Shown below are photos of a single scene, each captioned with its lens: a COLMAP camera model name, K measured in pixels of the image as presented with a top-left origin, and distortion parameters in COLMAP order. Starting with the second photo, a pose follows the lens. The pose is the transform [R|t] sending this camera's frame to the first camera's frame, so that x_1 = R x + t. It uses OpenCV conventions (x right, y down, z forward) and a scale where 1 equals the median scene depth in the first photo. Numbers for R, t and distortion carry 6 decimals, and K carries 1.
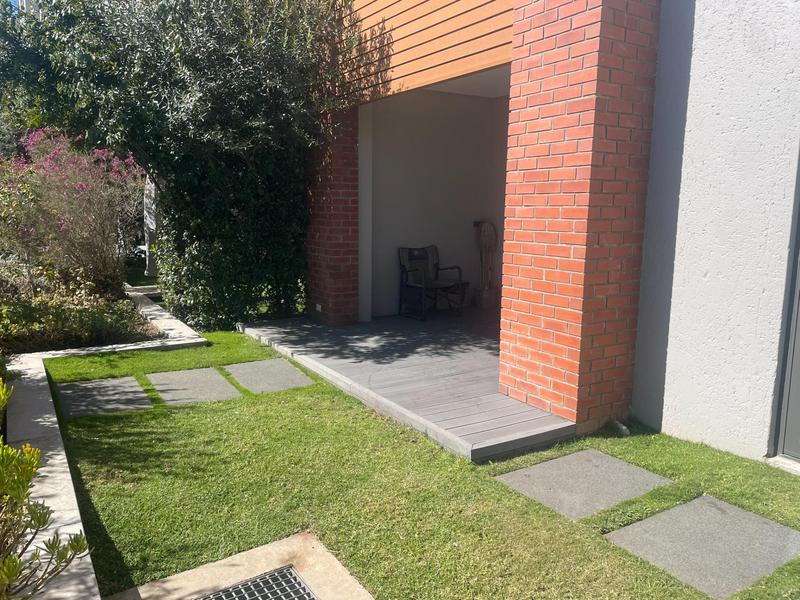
lens RADIAL K [[605.4, 0, 399.2], [0, 605.4, 300.7], [0, 0, 1]] dist [0.084015, -0.108188]
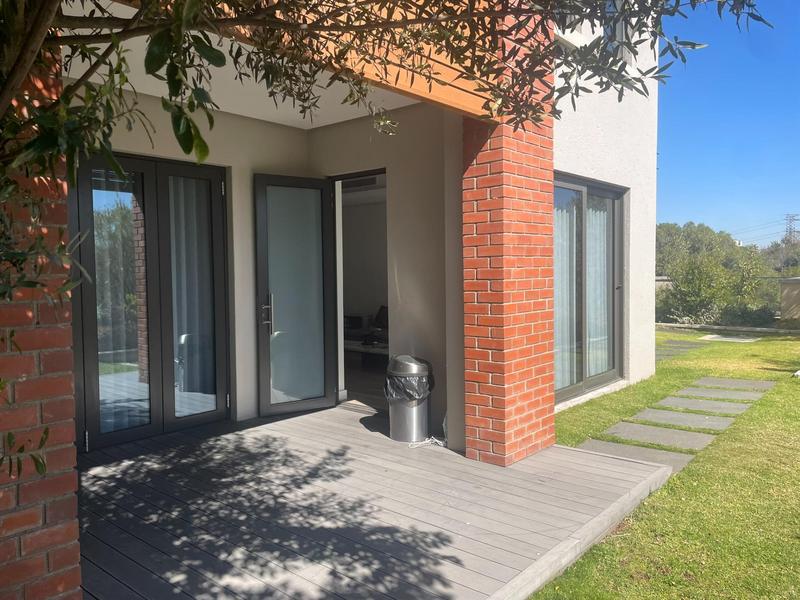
lens RADIAL K [[605.4, 0, 399.0], [0, 605.4, 297.5], [0, 0, 1]] dist [0.084015, -0.108188]
pose [[-0.296009, -0.055029, 0.953599, -0.575116], [0.148370, 0.983573, 0.102815, -0.193717], [-0.943591, 0.171919, -0.282982, 1.203654]]
